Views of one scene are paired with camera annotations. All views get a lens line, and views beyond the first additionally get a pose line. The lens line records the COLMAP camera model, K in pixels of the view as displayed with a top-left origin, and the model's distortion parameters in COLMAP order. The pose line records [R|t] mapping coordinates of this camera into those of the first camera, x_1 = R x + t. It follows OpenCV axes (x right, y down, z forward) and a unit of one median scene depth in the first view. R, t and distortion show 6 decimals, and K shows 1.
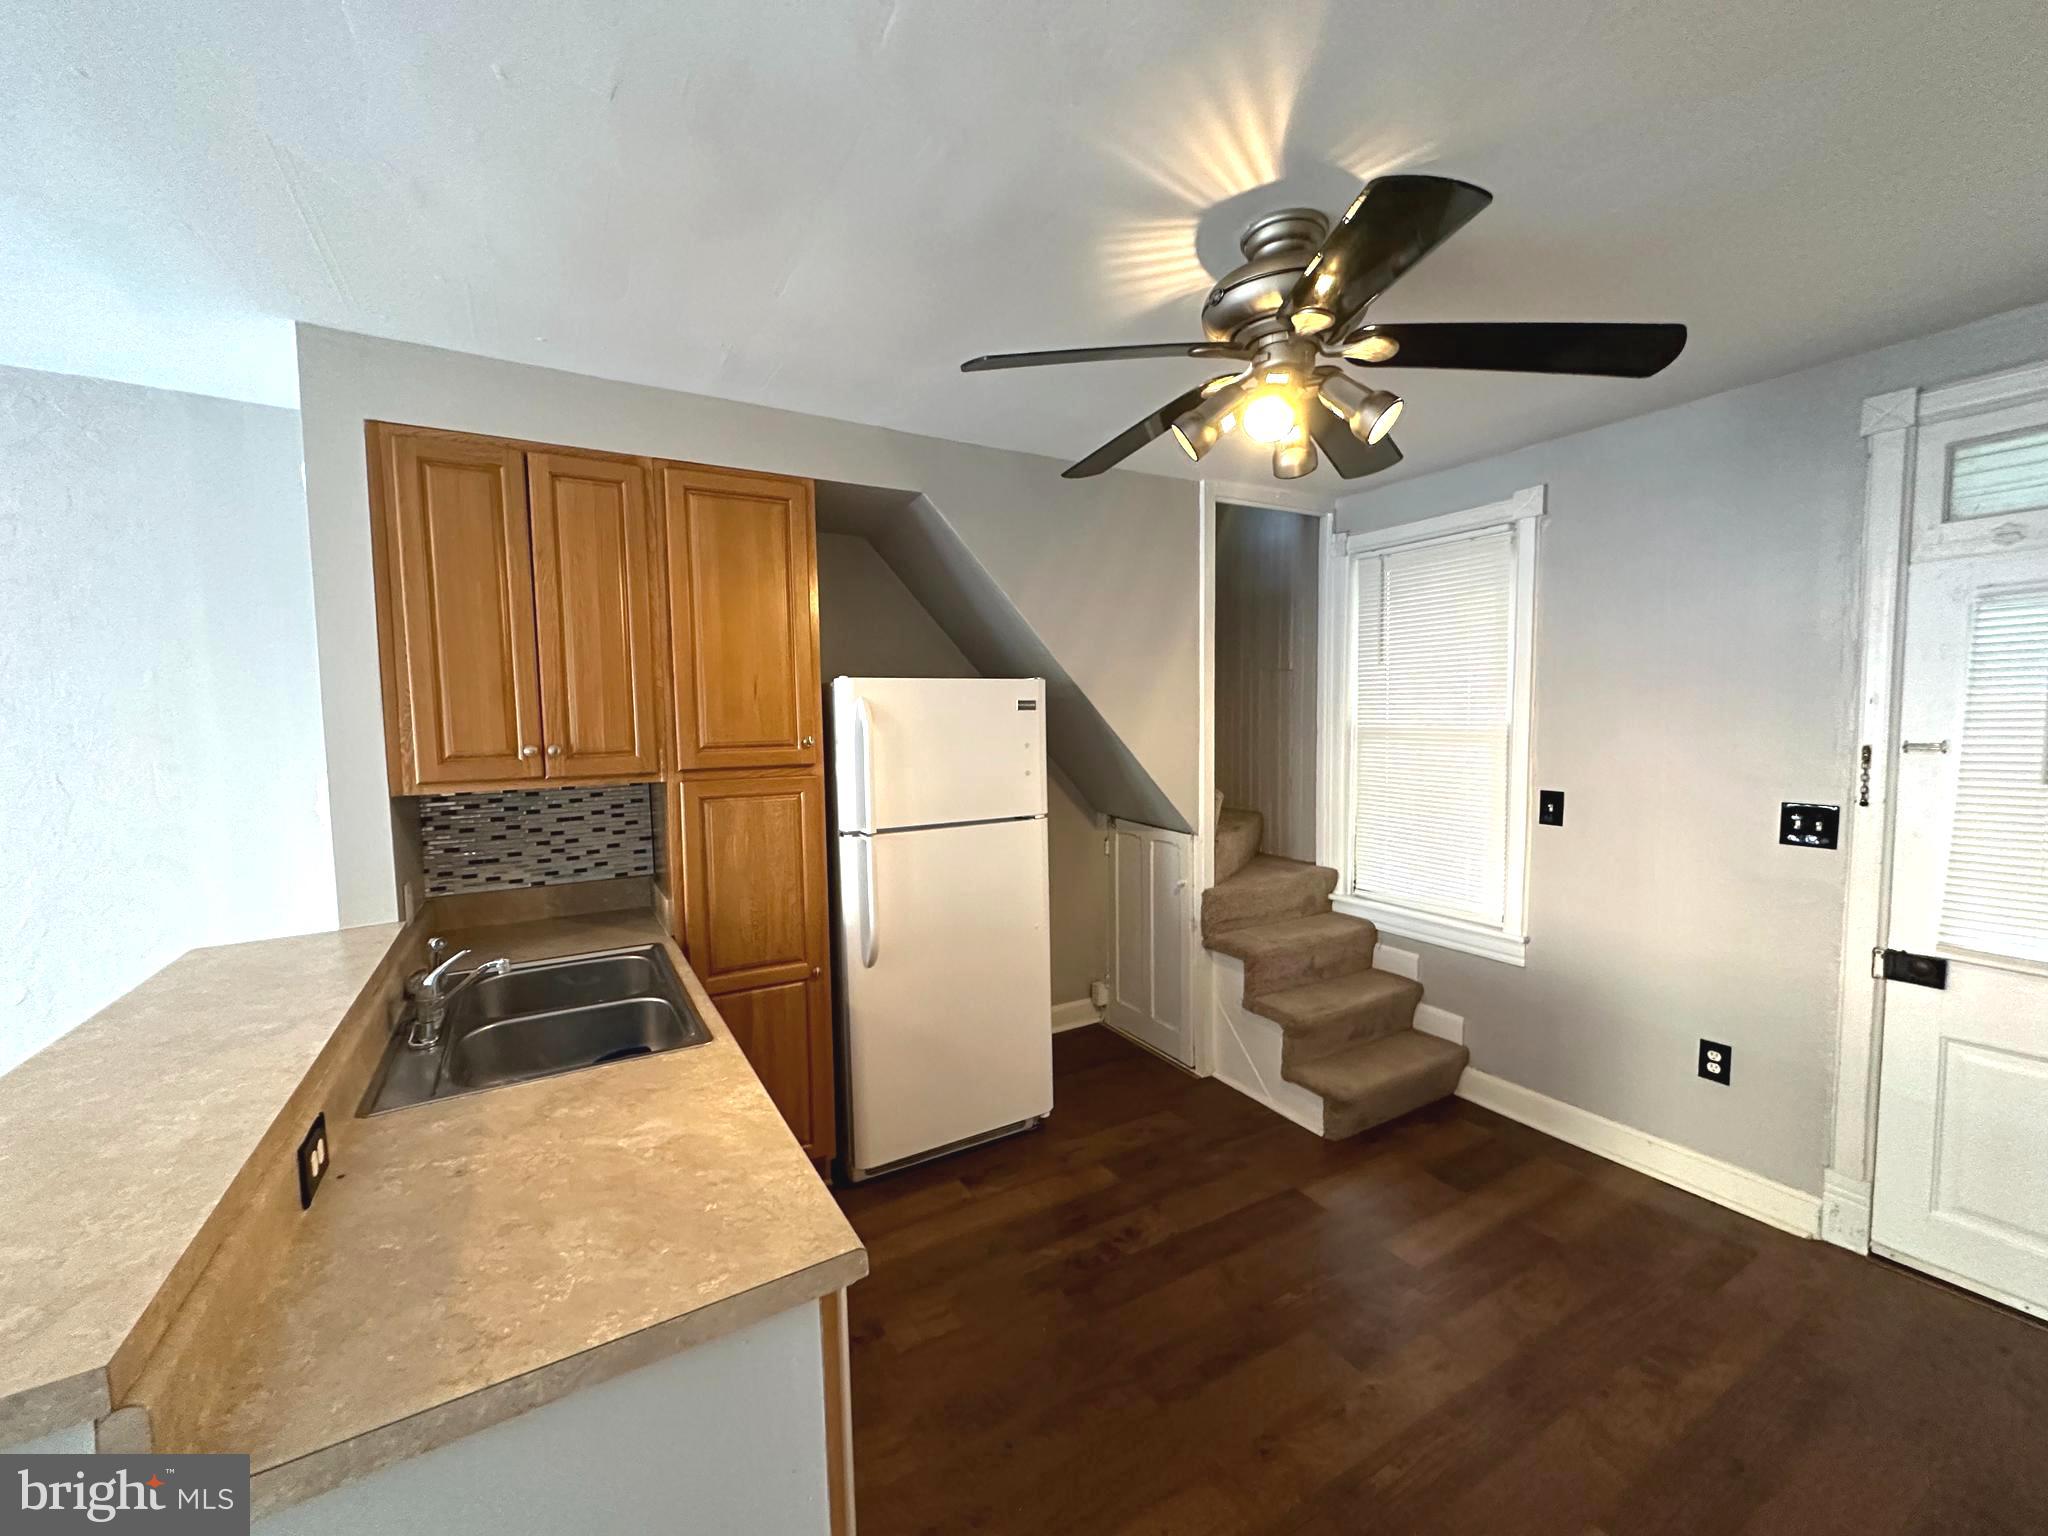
lens RADIAL K [[815.0, 0, 1017.7], [0, 815.0, 770.1], [0, 0, 1]] dist [-0.002069, 0.000659]
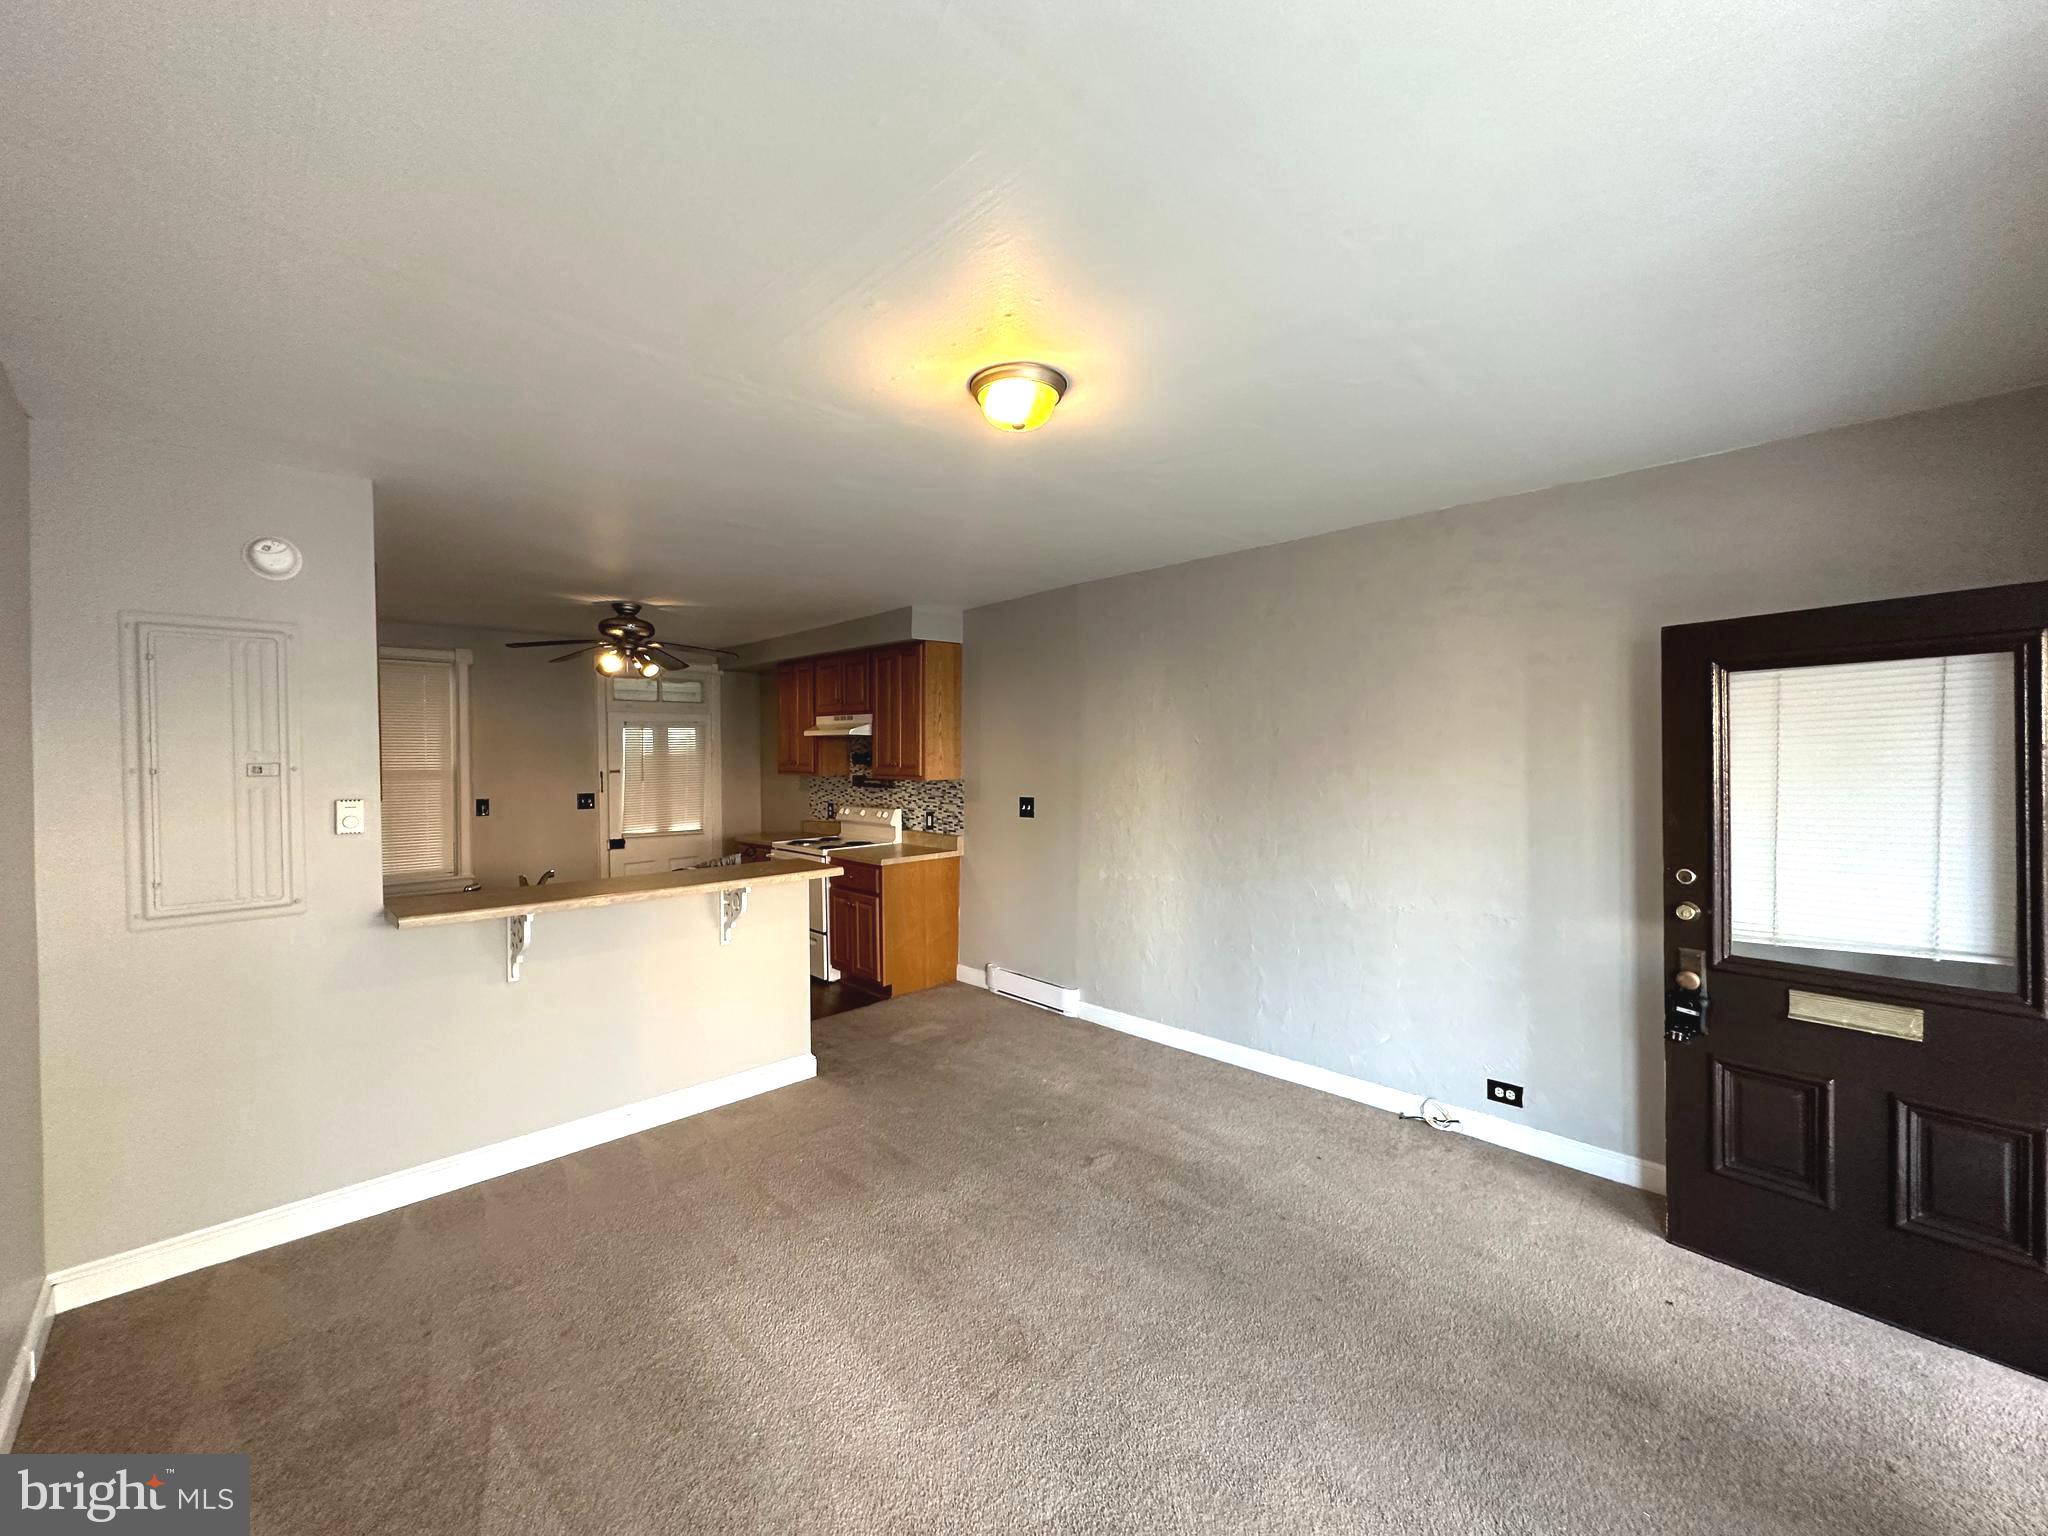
lens RADIAL K [[815.0, 0, 1029.1], [0, 815.0, 771.8], [0, 0, 1]] dist [-0.002069, 0.000659]
pose [[-0.246376, -0.005812, 0.969157, -1.995755], [0.077207, 0.996686, 0.025604, 0.012956], [-0.966094, 0.081134, -0.245111, 0.203817]]
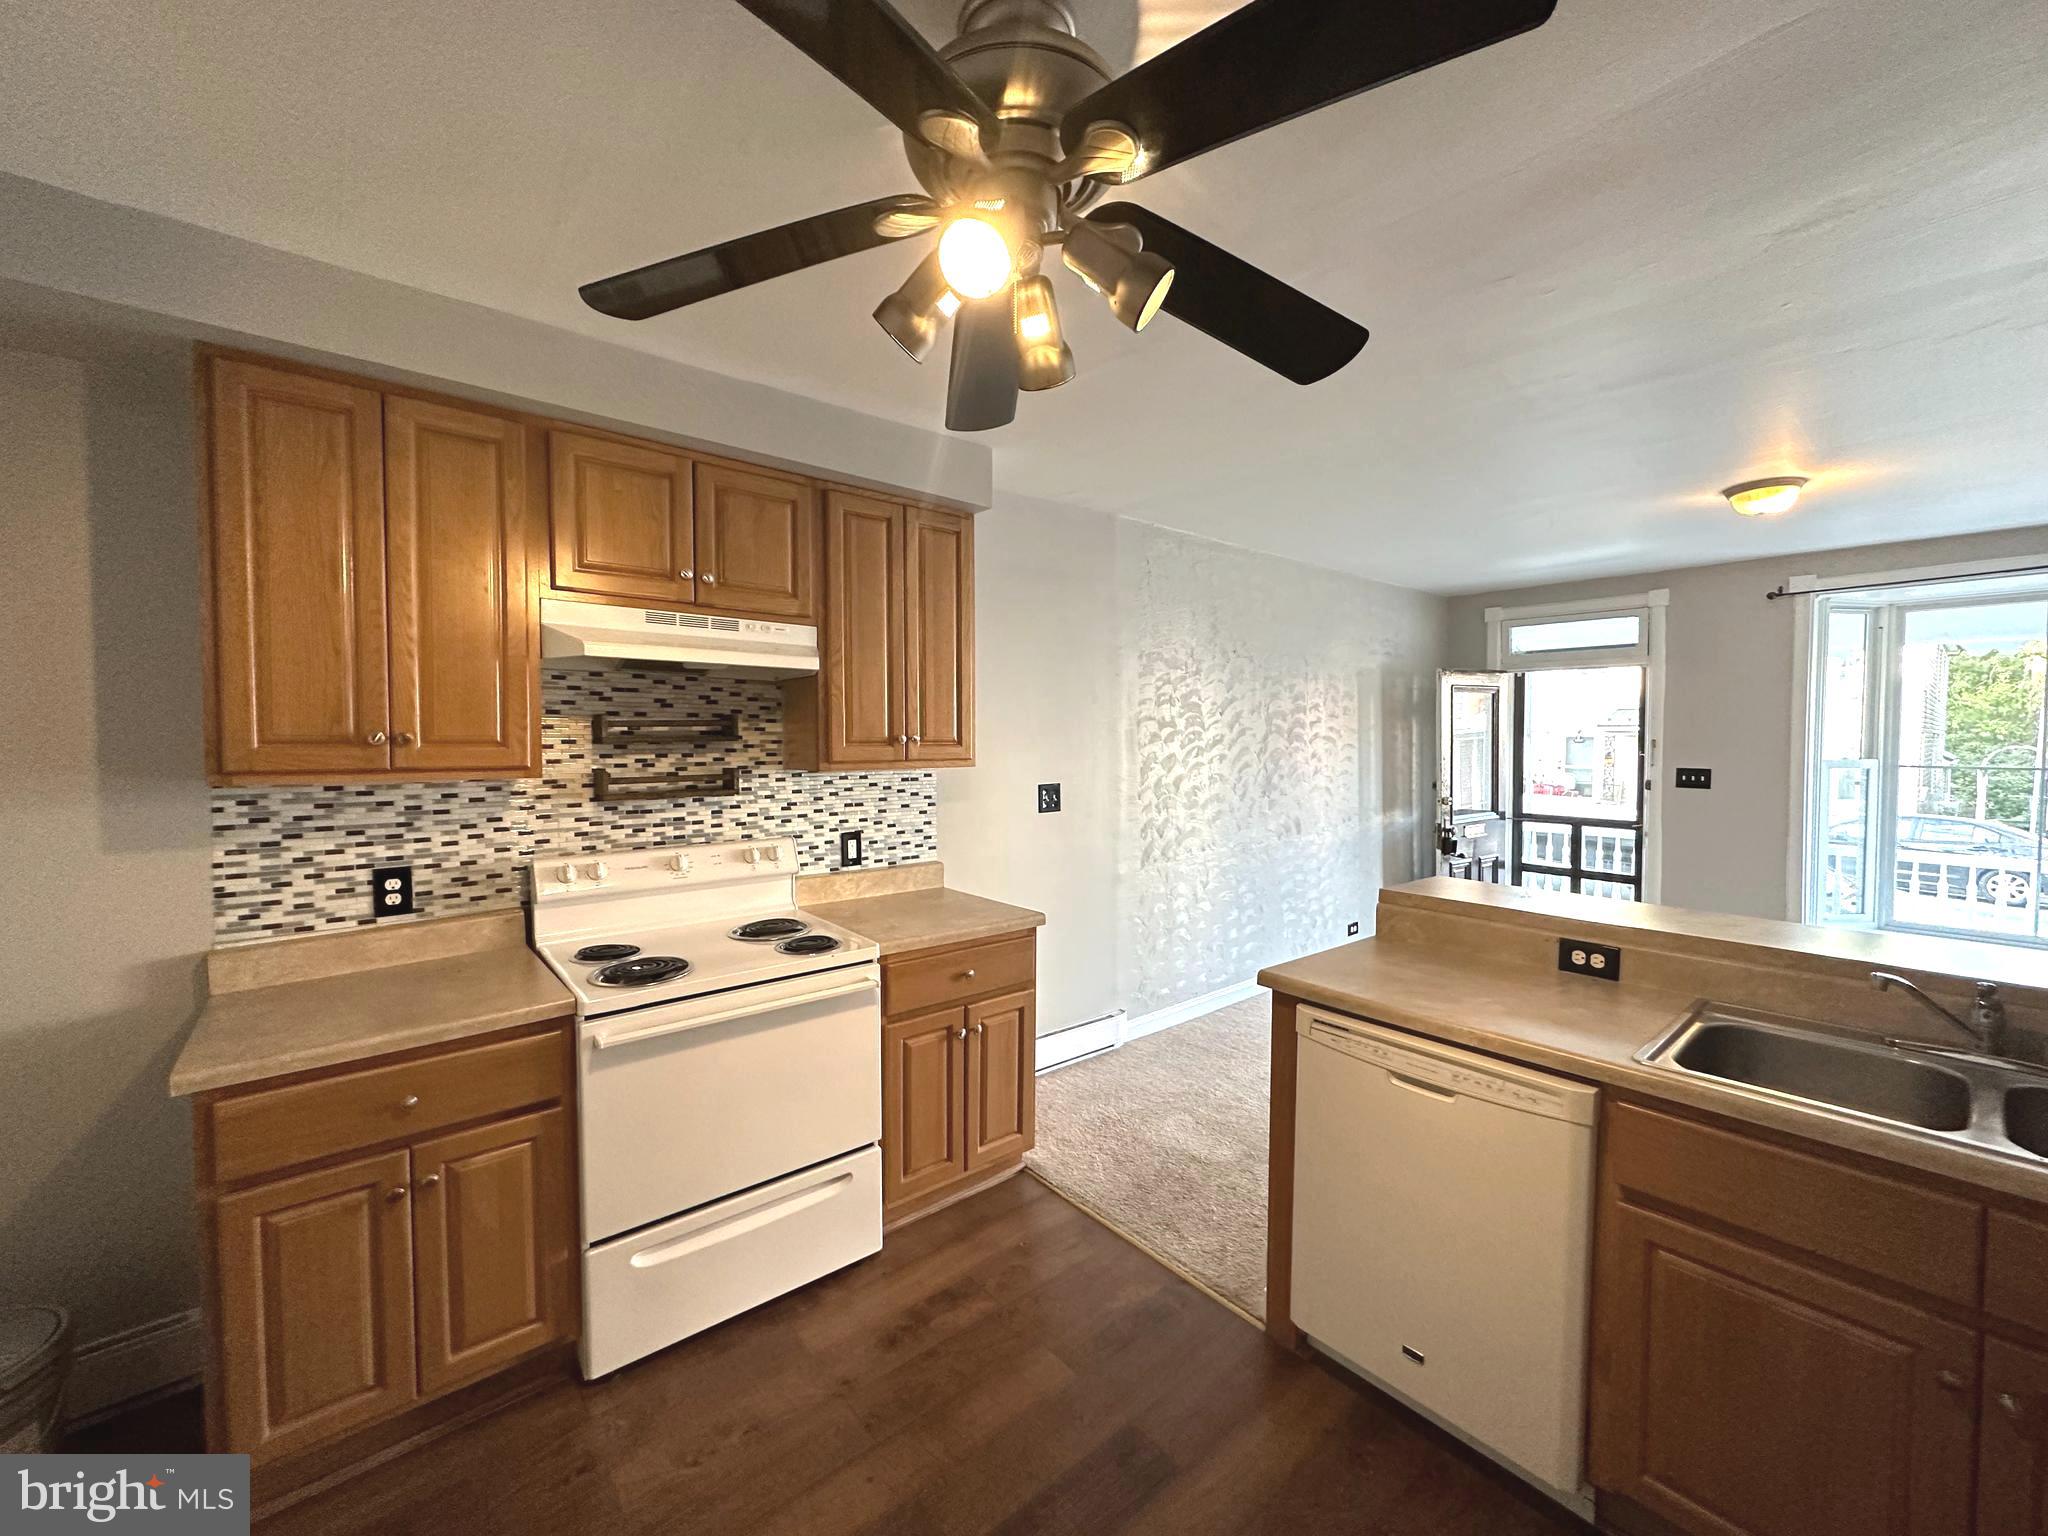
lens RADIAL K [[815.0, 0, 1024.0], [0, 815.0, 765.2], [0, 0, 1]] dist [-0.002069, 0.000659]
pose [[-0.985089, 0.022501, -0.170570, 0.296554], [0.003810, 0.994021, 0.109124, -0.064381], [0.172006, 0.106847, -0.979284, 1.137690]]
